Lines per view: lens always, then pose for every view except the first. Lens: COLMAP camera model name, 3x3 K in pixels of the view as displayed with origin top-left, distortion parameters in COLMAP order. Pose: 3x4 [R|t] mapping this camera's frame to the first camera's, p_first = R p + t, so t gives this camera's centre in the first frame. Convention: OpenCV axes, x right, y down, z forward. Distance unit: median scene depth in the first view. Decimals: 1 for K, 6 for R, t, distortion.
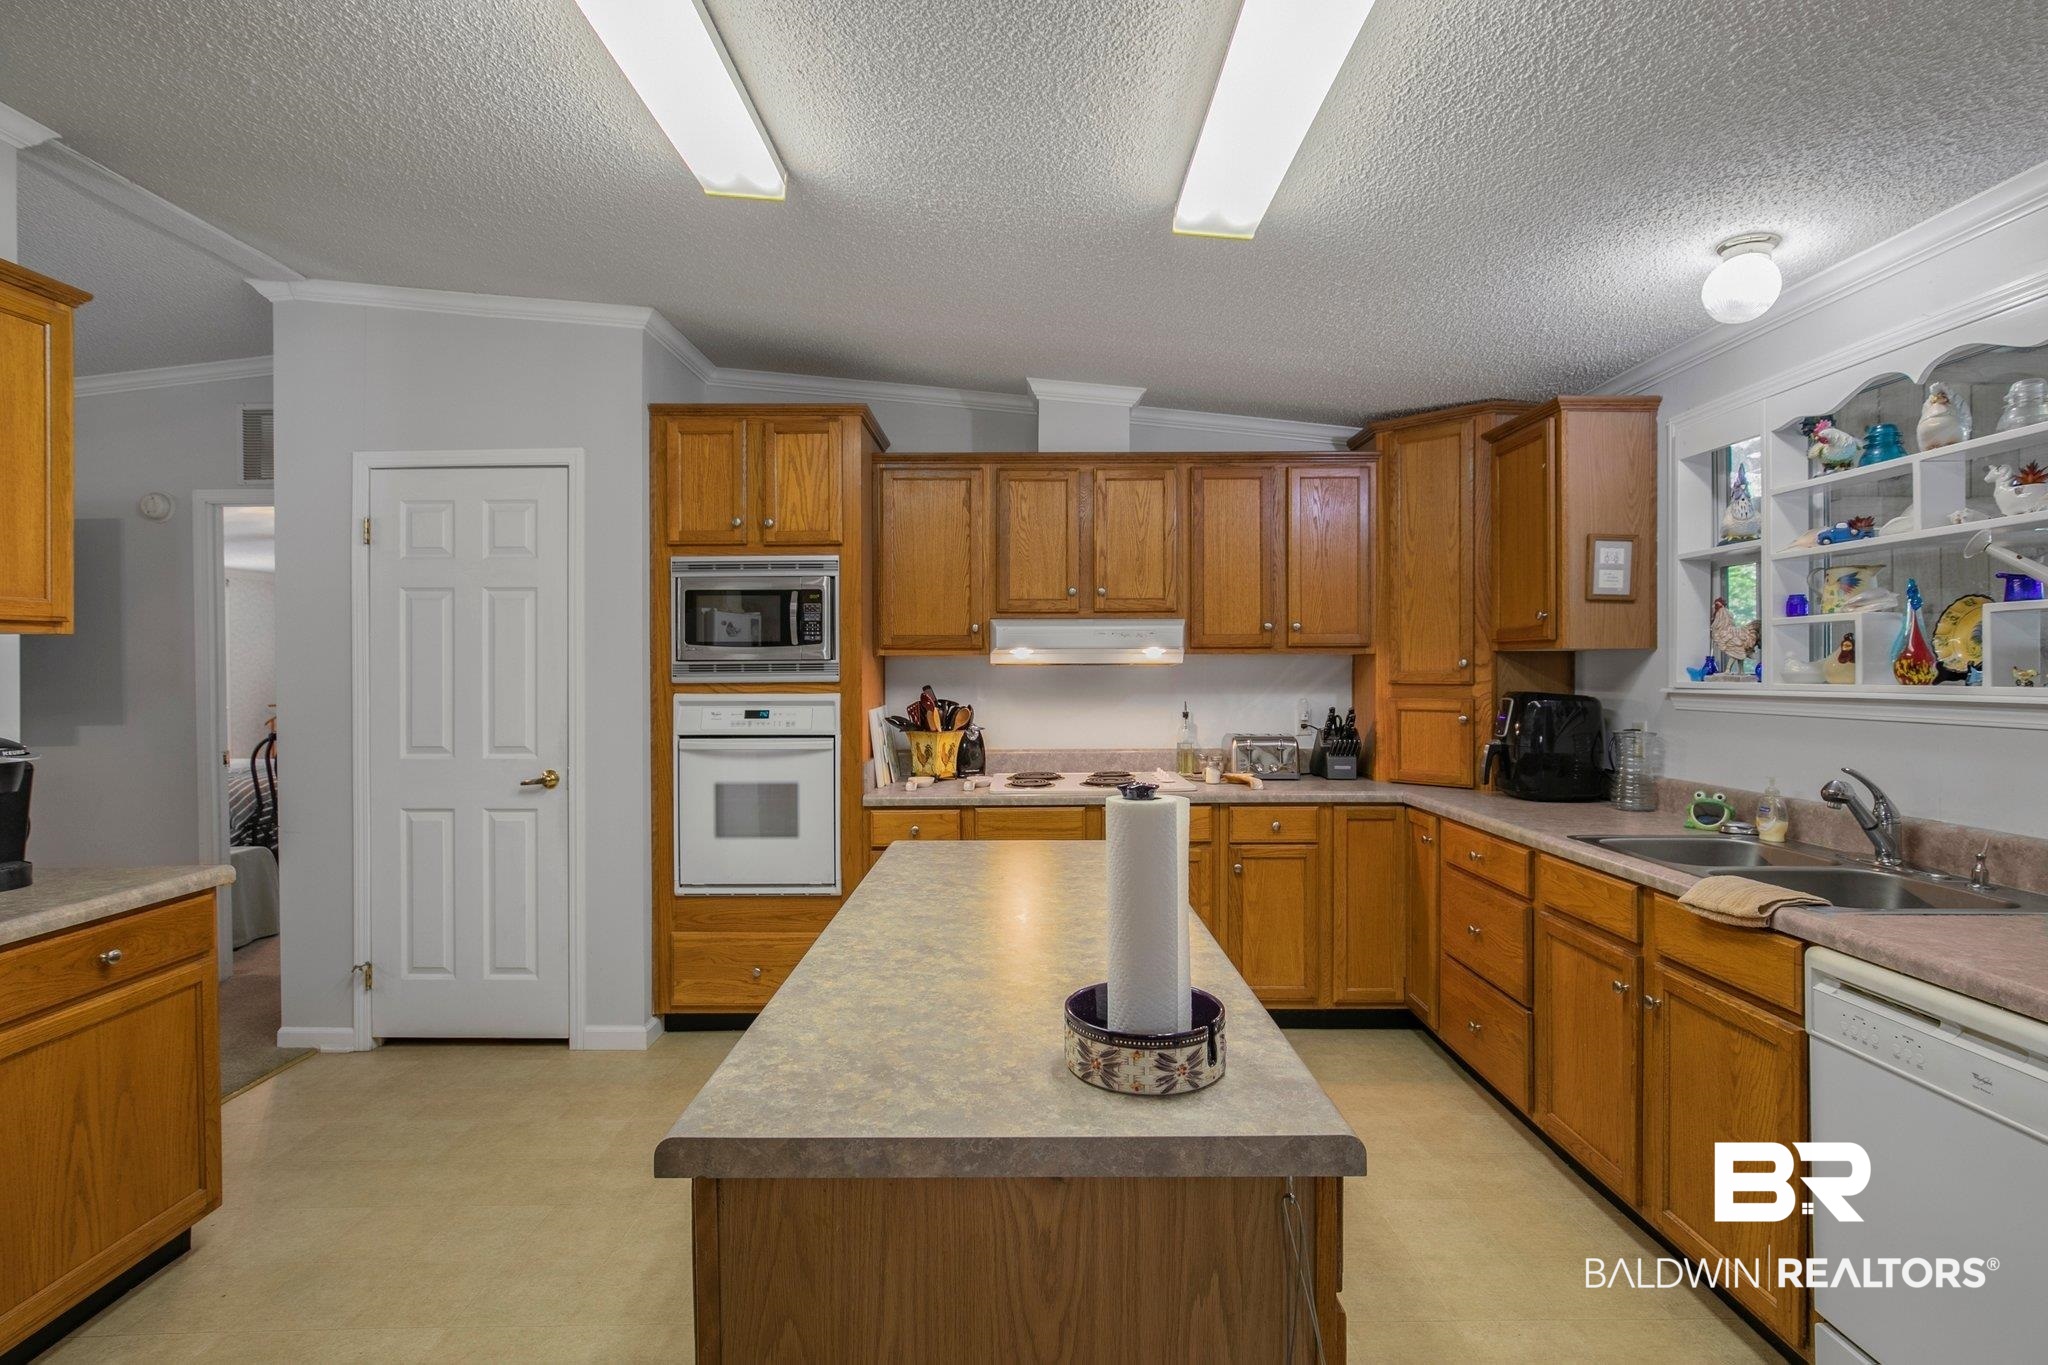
lens RADIAL K [[969.3, 0, 1018.3], [0, 969.3, 665.3], [0, 0, 1]] dist [-0.017539, 0.004010]
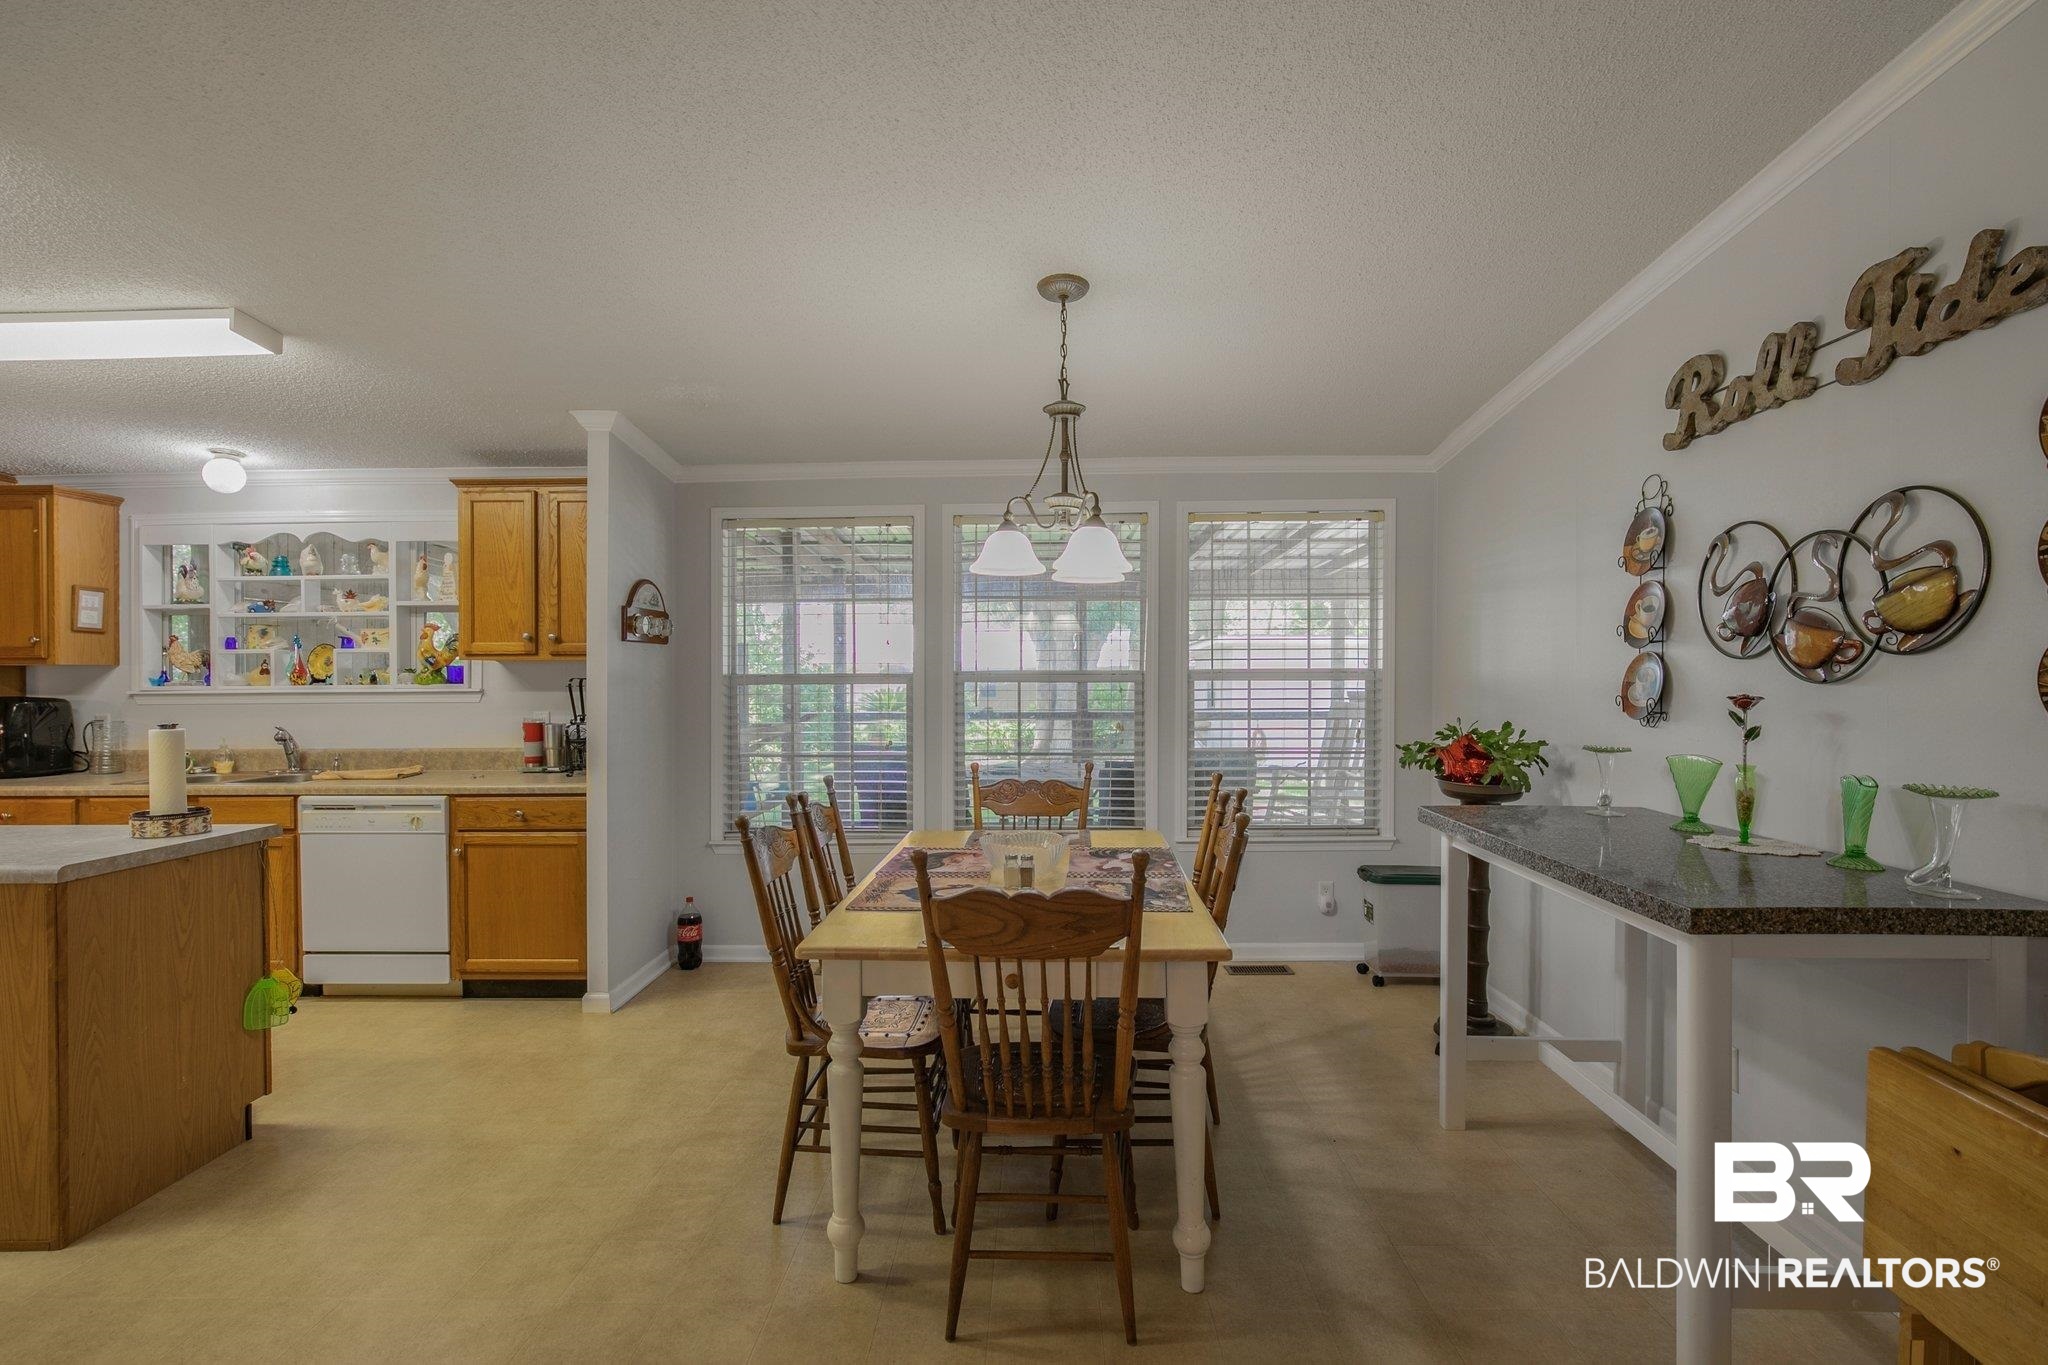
lens RADIAL K [[969.3, 0, 1027.6], [0, 969.3, 685.7], [0, 0, 1]] dist [-0.017539, 0.004010]
pose [[0.014879, -0.009175, 0.999847, -0.706425], [0.000075, 0.999958, 0.009175, 0.001053], [-0.999889, -0.000061, 0.014879, -0.385611]]
